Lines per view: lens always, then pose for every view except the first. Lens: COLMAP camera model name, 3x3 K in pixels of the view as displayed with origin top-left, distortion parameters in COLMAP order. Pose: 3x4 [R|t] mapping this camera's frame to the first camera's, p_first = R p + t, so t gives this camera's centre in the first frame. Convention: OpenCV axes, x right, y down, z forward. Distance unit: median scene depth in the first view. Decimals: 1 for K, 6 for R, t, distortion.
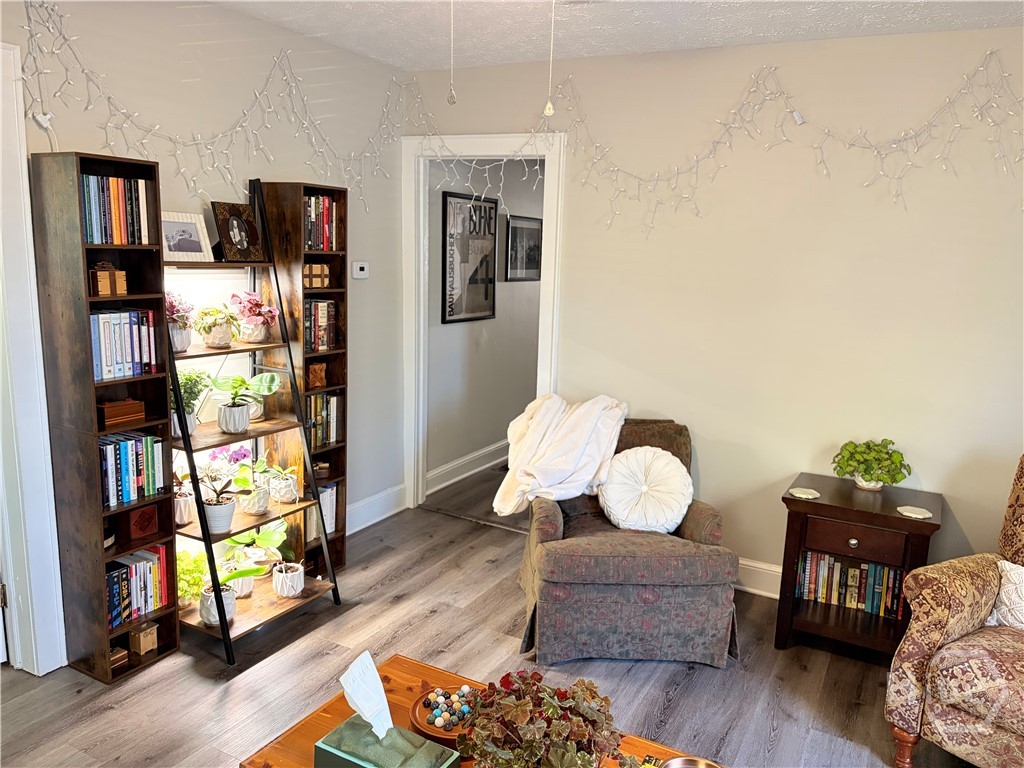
lens RADIAL K [[772.8, 0, 510.8], [0, 772.8, 382.9], [0, 0, 1]] dist [0.057091, -0.058499]
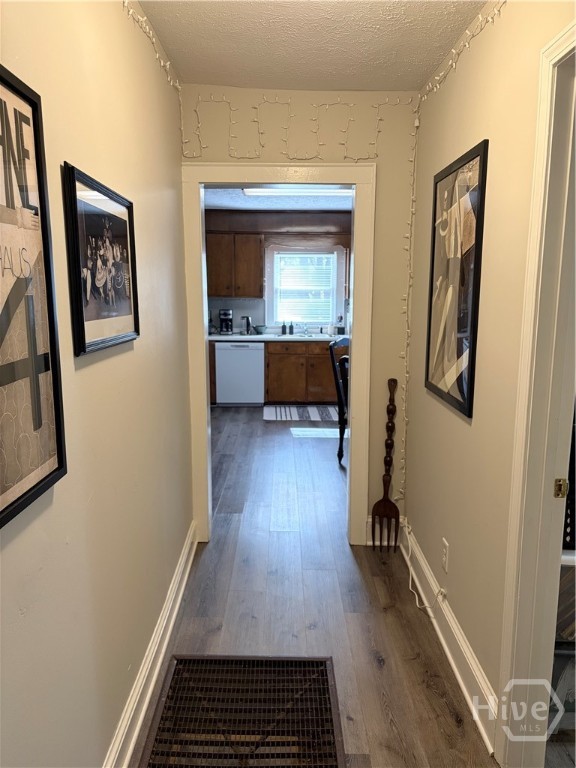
lens RADIAL K [[579.6, 0, 287.9], [0, 579.6, 390.7], [0, 0, 1]] dist [0.057091, -0.058499]
pose [[0.884431, -0.108712, 0.453832, -0.074122], [0.107058, 0.993817, 0.029426, -0.184348], [-0.454225, 0.022562, 0.890601, 1.174094]]
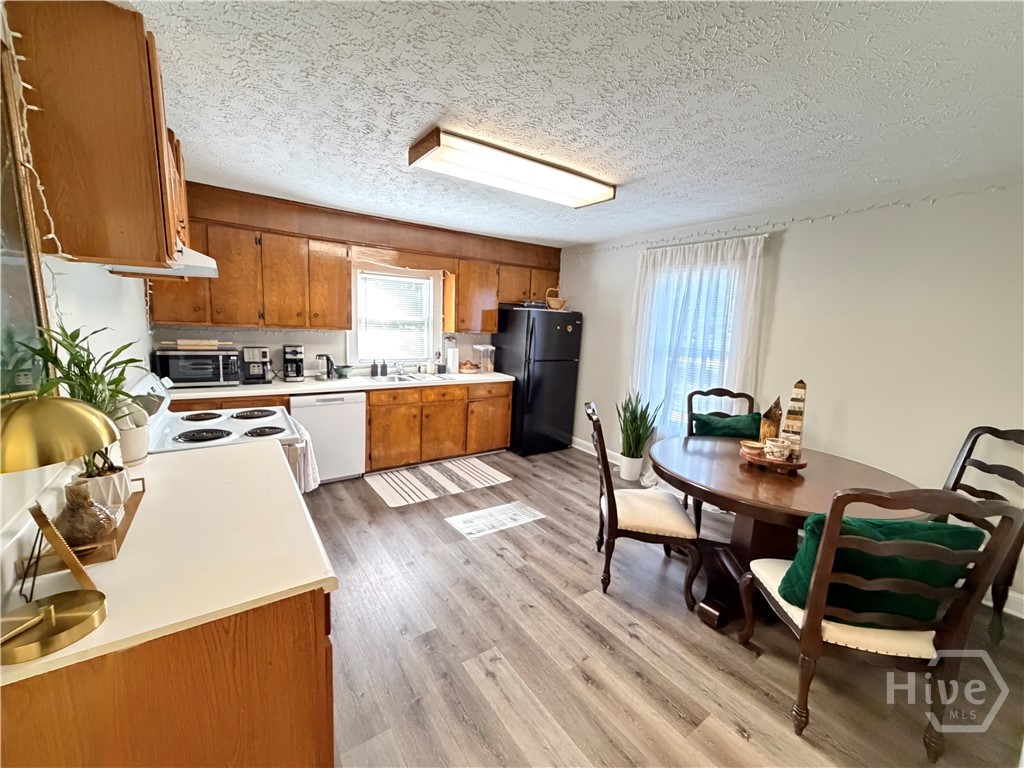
lens RADIAL K [[408.8, 0, 509.5], [0, 408.8, 381.4], [0, 0, 1]] dist [0.000380, 0.000567]
pose [[0.461853, -0.148866, 0.874375, 0.062626], [0.129160, 0.986594, 0.099748, -0.401058], [-0.877502, 0.066866, 0.474889, 2.277442]]
